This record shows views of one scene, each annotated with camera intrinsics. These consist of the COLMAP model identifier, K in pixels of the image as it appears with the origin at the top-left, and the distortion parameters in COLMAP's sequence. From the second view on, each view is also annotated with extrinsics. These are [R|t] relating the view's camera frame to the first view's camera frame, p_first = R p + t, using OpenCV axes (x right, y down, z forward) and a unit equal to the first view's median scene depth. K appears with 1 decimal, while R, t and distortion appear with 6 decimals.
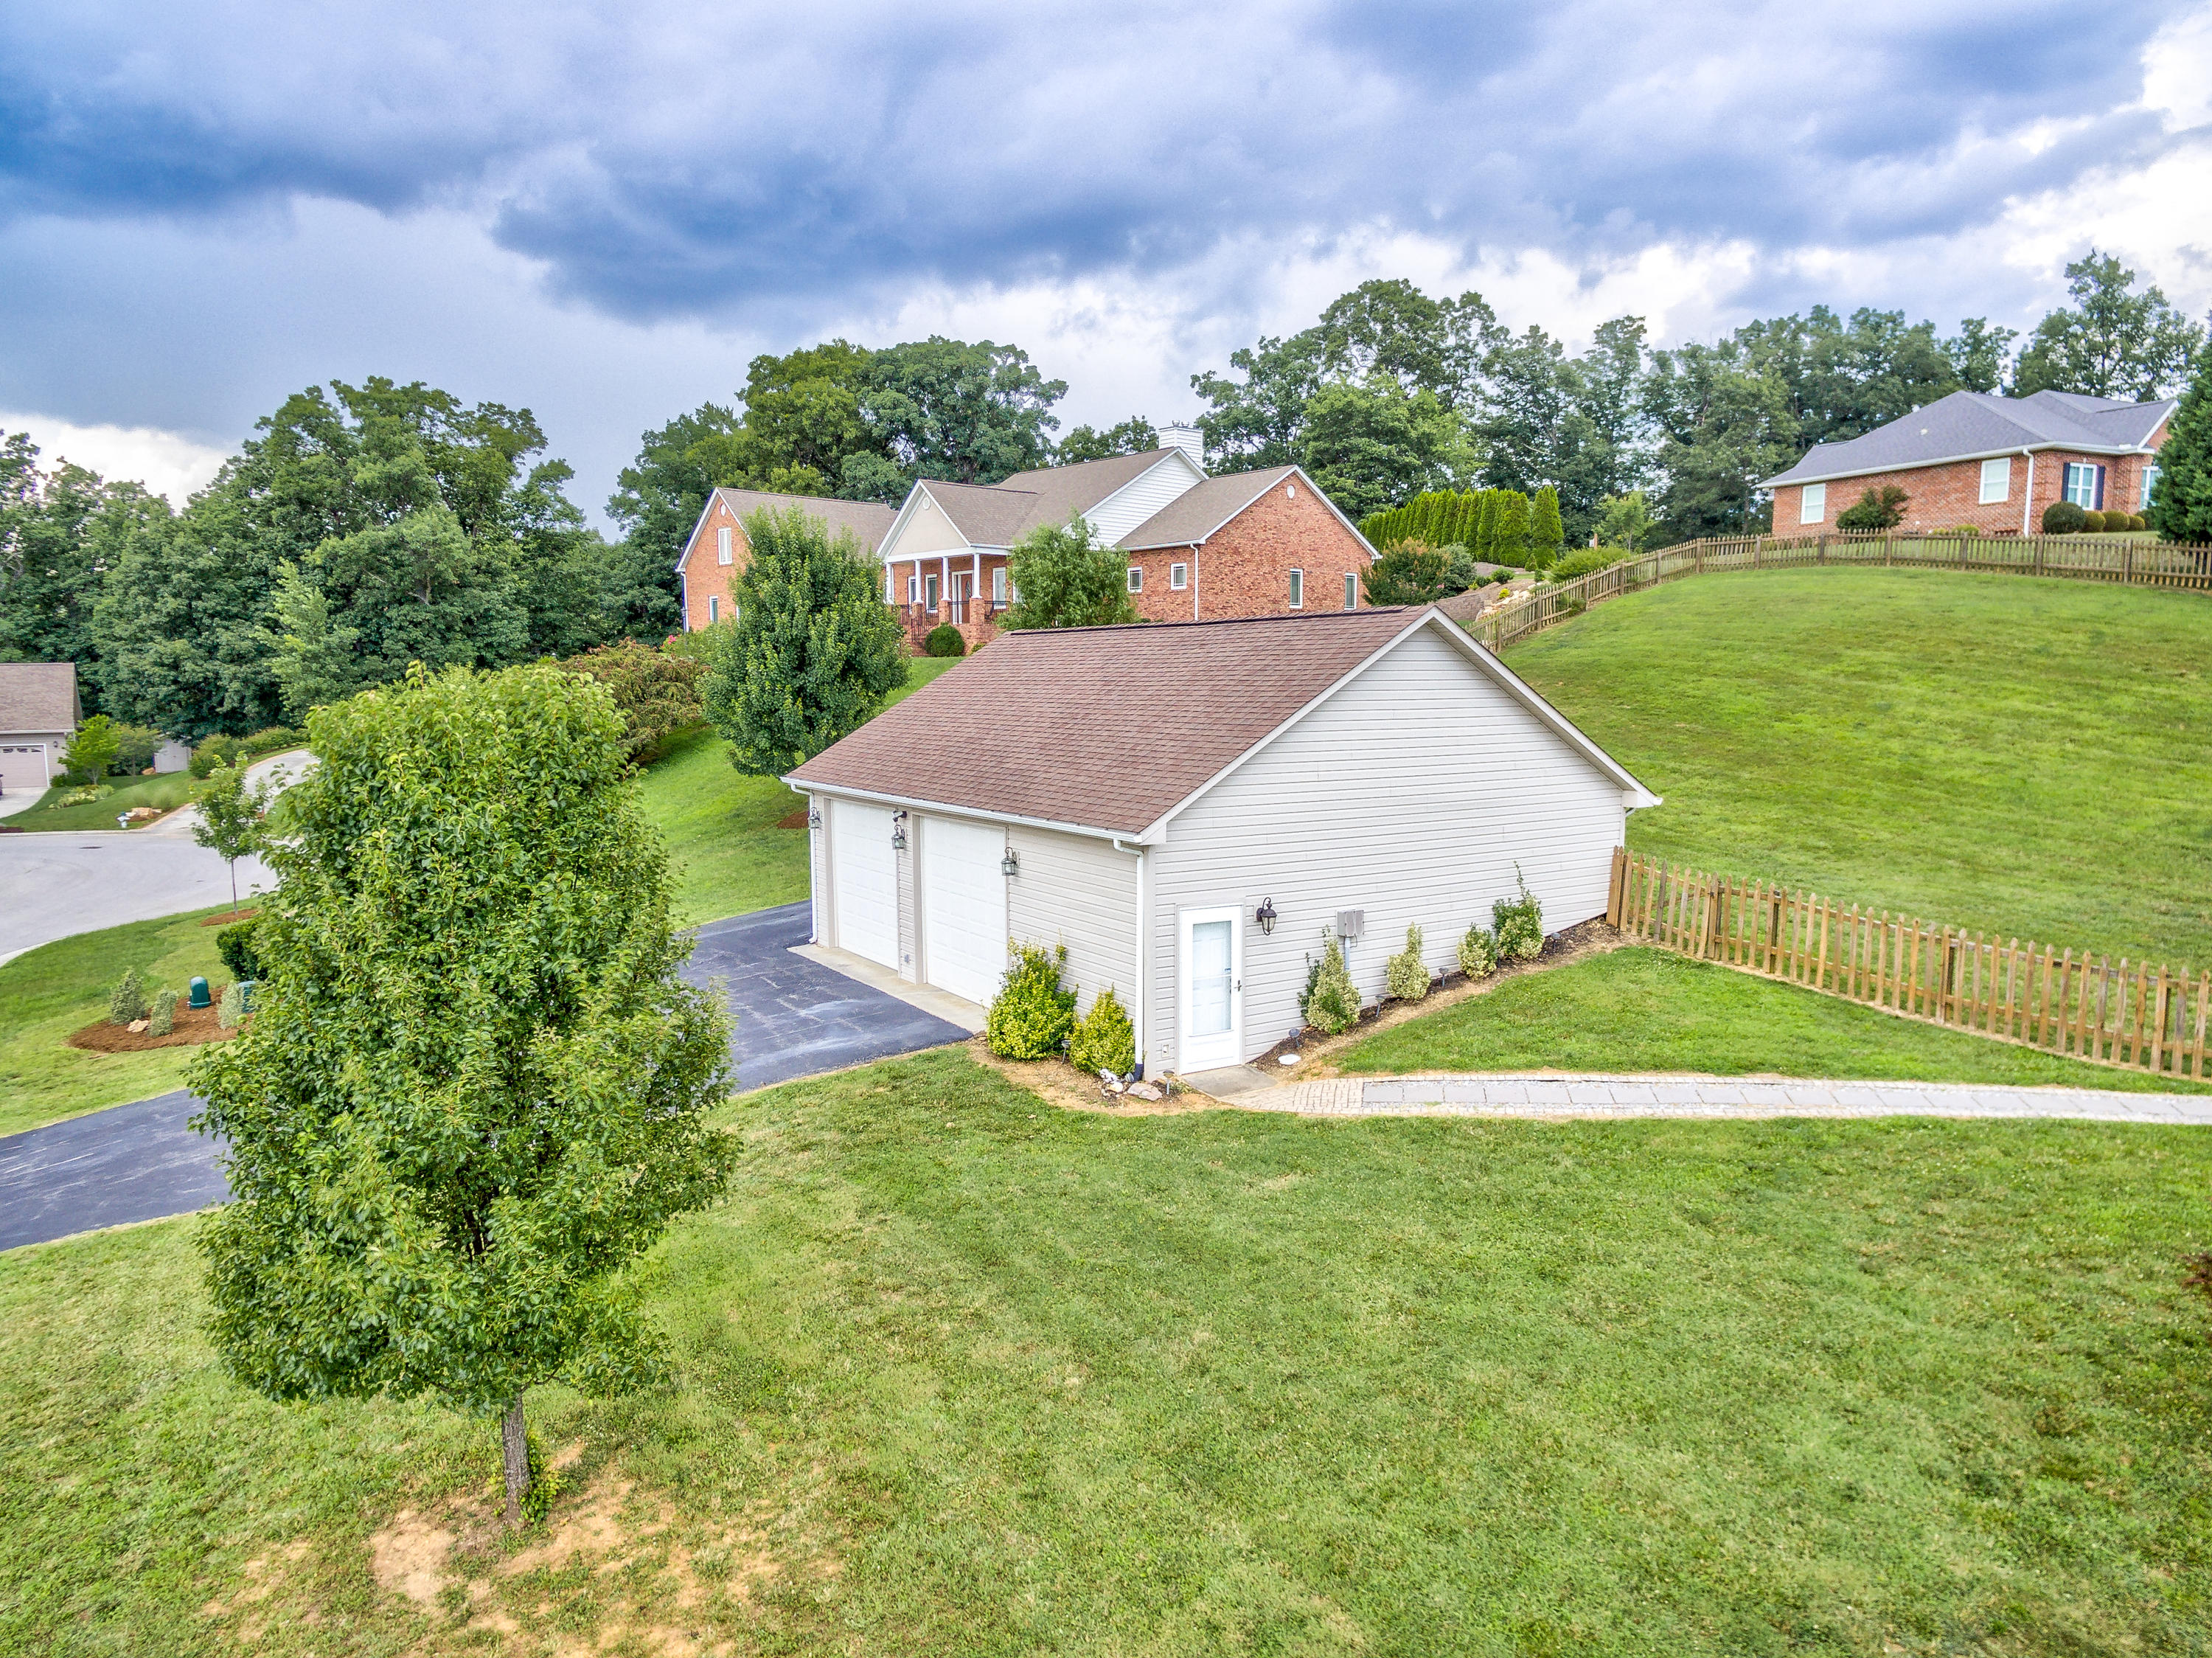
lens RADIAL K [[1448.5, 0, 1101.5], [0, 1448.5, 872.0], [0, 0, 1]] dist [0.059791, -0.066740]
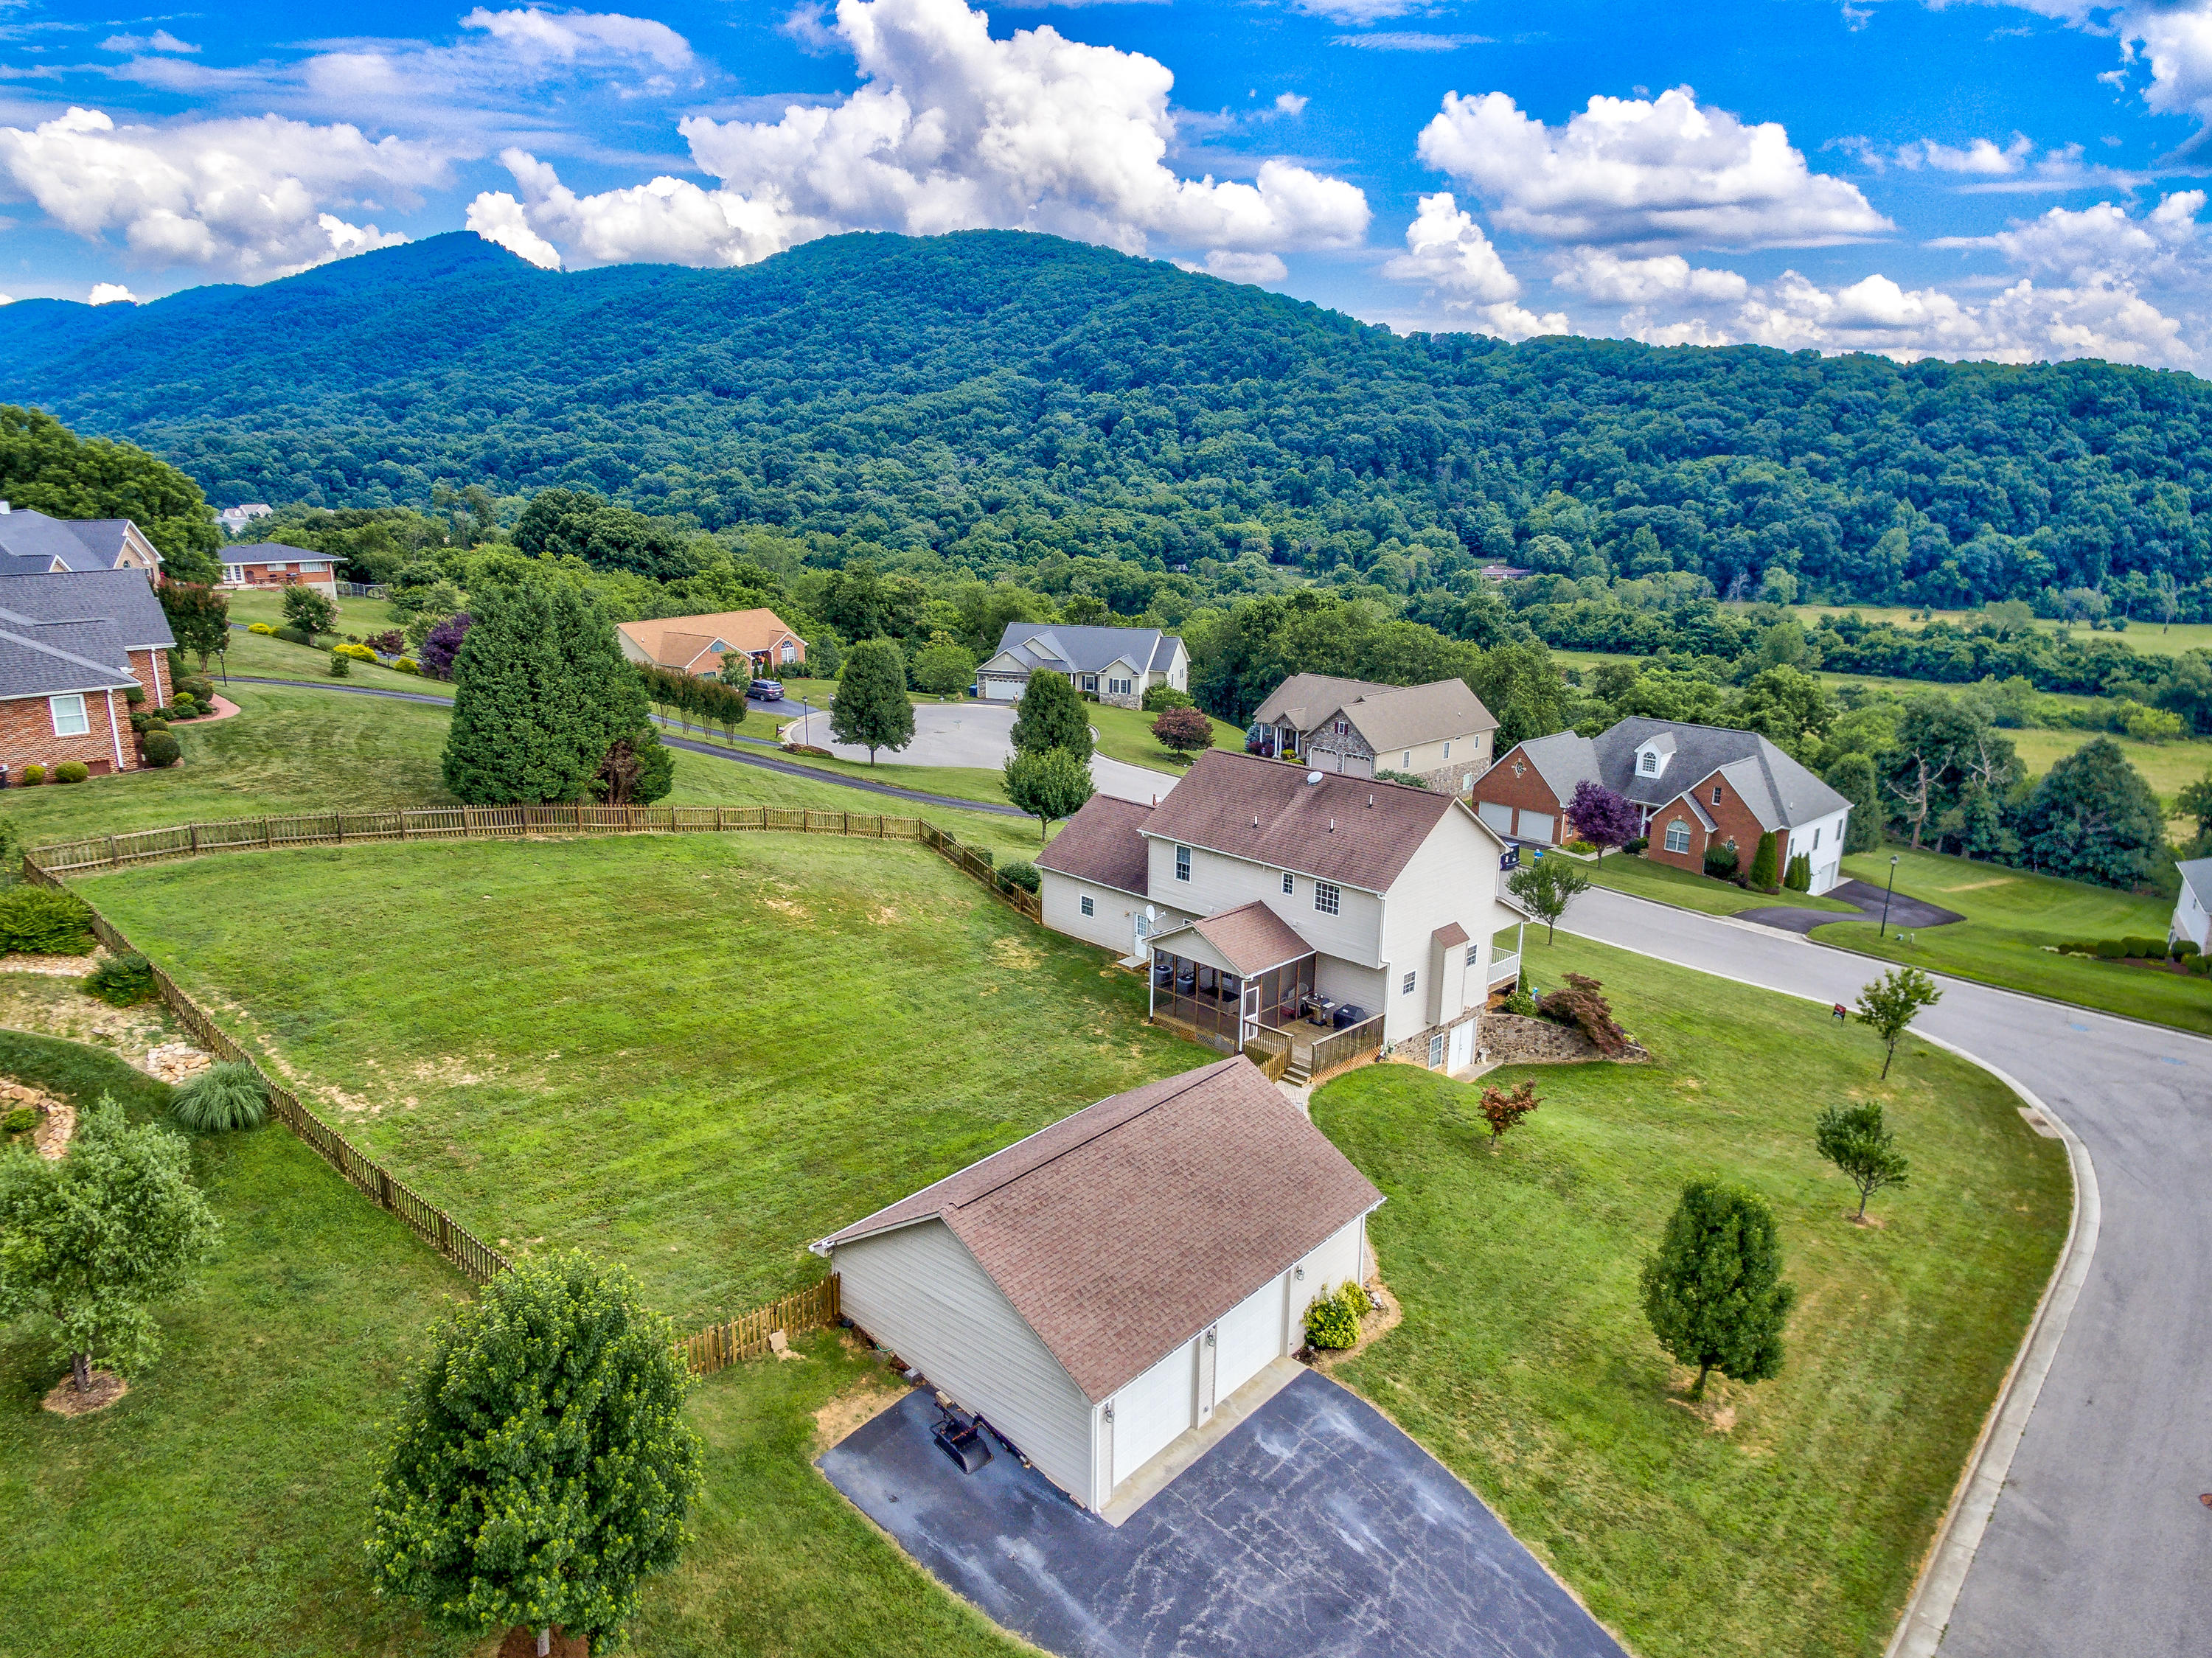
lens RADIAL K [[1448.2, 0, 1101.5], [0, 1448.2, 872.0], [0, 0, 1]] dist [0.059791, -0.066740]
pose [[-0.293284, -0.270734, 0.916890, -1.297425], [0.117453, 0.941596, 0.315599, -0.920660], [-0.948783, 0.200252, -0.244356, 1.352562]]
